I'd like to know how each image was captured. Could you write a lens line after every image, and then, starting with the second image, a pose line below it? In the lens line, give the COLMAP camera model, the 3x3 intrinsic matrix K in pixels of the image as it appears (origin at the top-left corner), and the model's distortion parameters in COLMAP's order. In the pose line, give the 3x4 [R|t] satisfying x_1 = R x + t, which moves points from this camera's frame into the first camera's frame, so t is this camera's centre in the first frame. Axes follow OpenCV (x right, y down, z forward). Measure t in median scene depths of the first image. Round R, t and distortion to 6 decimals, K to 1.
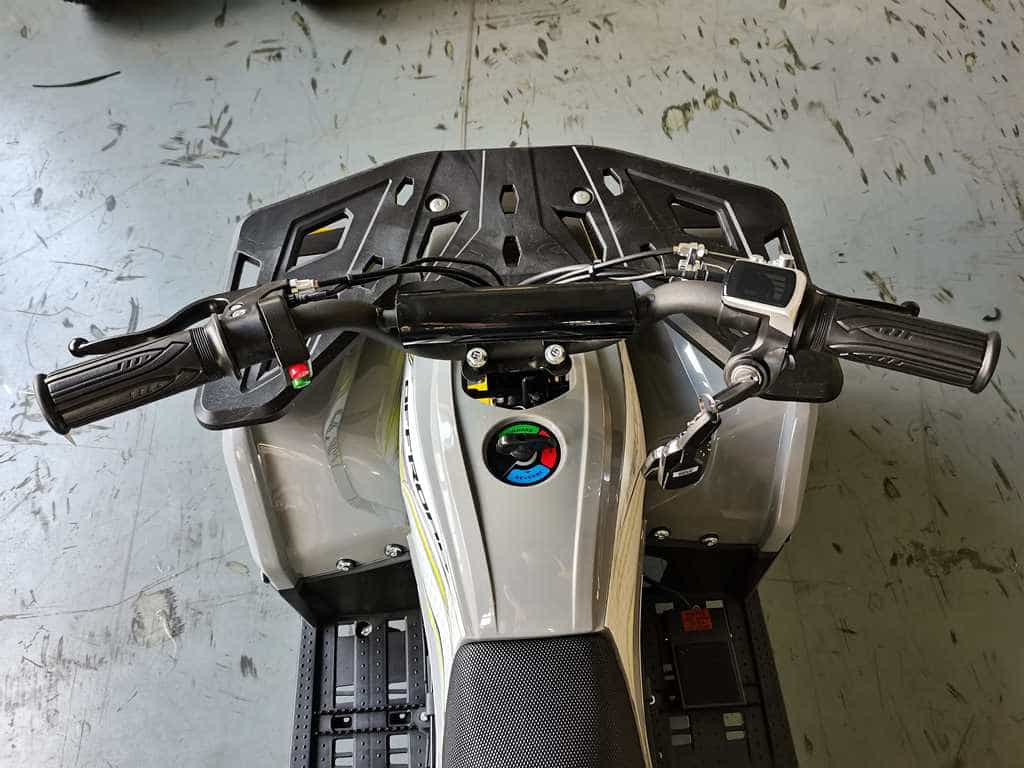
lens RADIAL K [[769.7, 0, 514.5], [0, 769.7, 382.5], [0, 0, 1]] dist [0.013599, -0.014049]
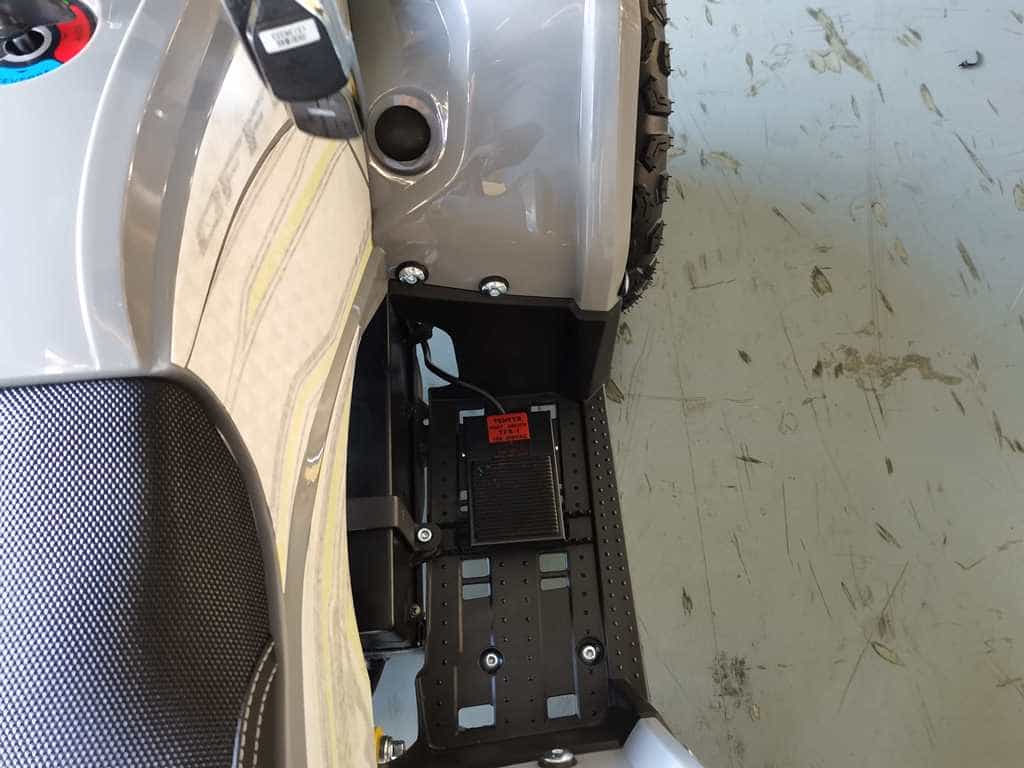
lens RADIAL K [[769.7, 0, 509.4], [0, 769.7, 384.4], [0, 0, 1]] dist [0.013599, -0.014049]
pose [[0.999855, -0.014071, 0.009570, 0.182496], [0.012707, 0.991418, 0.130111, 0.142029], [-0.011319, -0.129970, 0.991453, 0.253785]]
